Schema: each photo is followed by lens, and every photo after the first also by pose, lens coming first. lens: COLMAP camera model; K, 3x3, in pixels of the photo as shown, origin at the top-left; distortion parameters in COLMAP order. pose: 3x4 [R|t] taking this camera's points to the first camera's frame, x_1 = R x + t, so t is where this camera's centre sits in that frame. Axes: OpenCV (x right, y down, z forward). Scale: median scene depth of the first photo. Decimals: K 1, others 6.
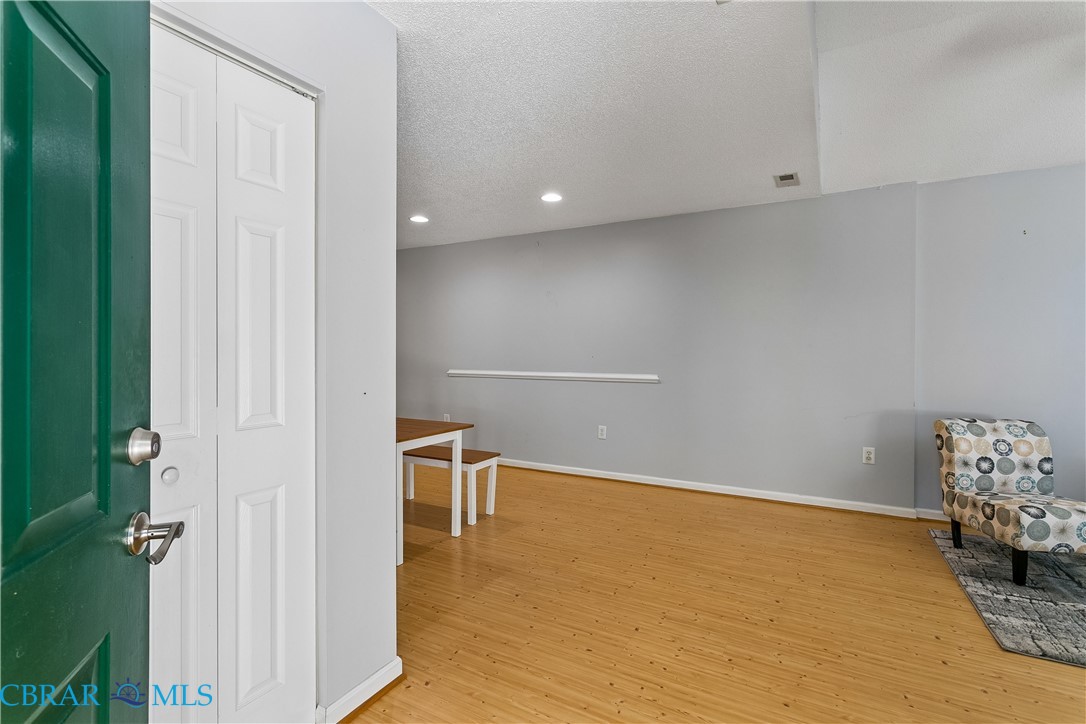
lens RADIAL K [[516.6, 0, 541.5], [0, 516.6, 355.3], [0, 0, 1]] dist [0.004670, 0.000284]
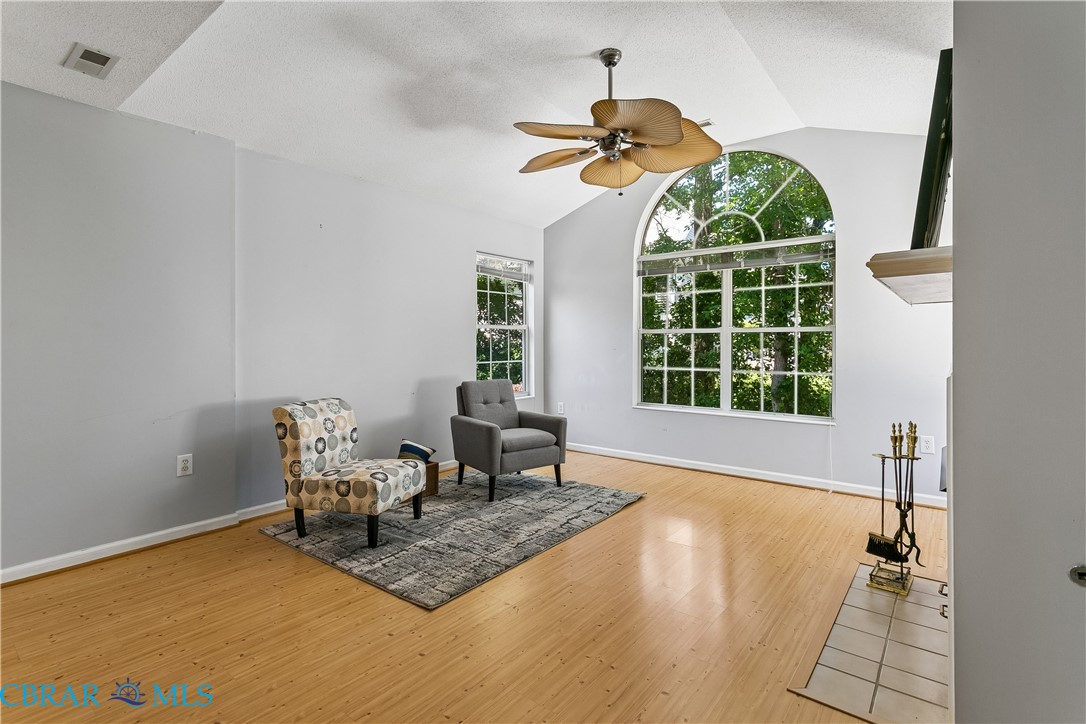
lens RADIAL K [[516.6, 0, 548.5], [0, 516.6, 343.6], [0, 0, 1]] dist [0.004670, 0.000284]
pose [[0.150050, -0.002756, 0.988675, -0.084657], [0.005936, 0.999981, 0.001887, 0.011839], [-0.988661, 0.005586, 0.150063, 0.403178]]
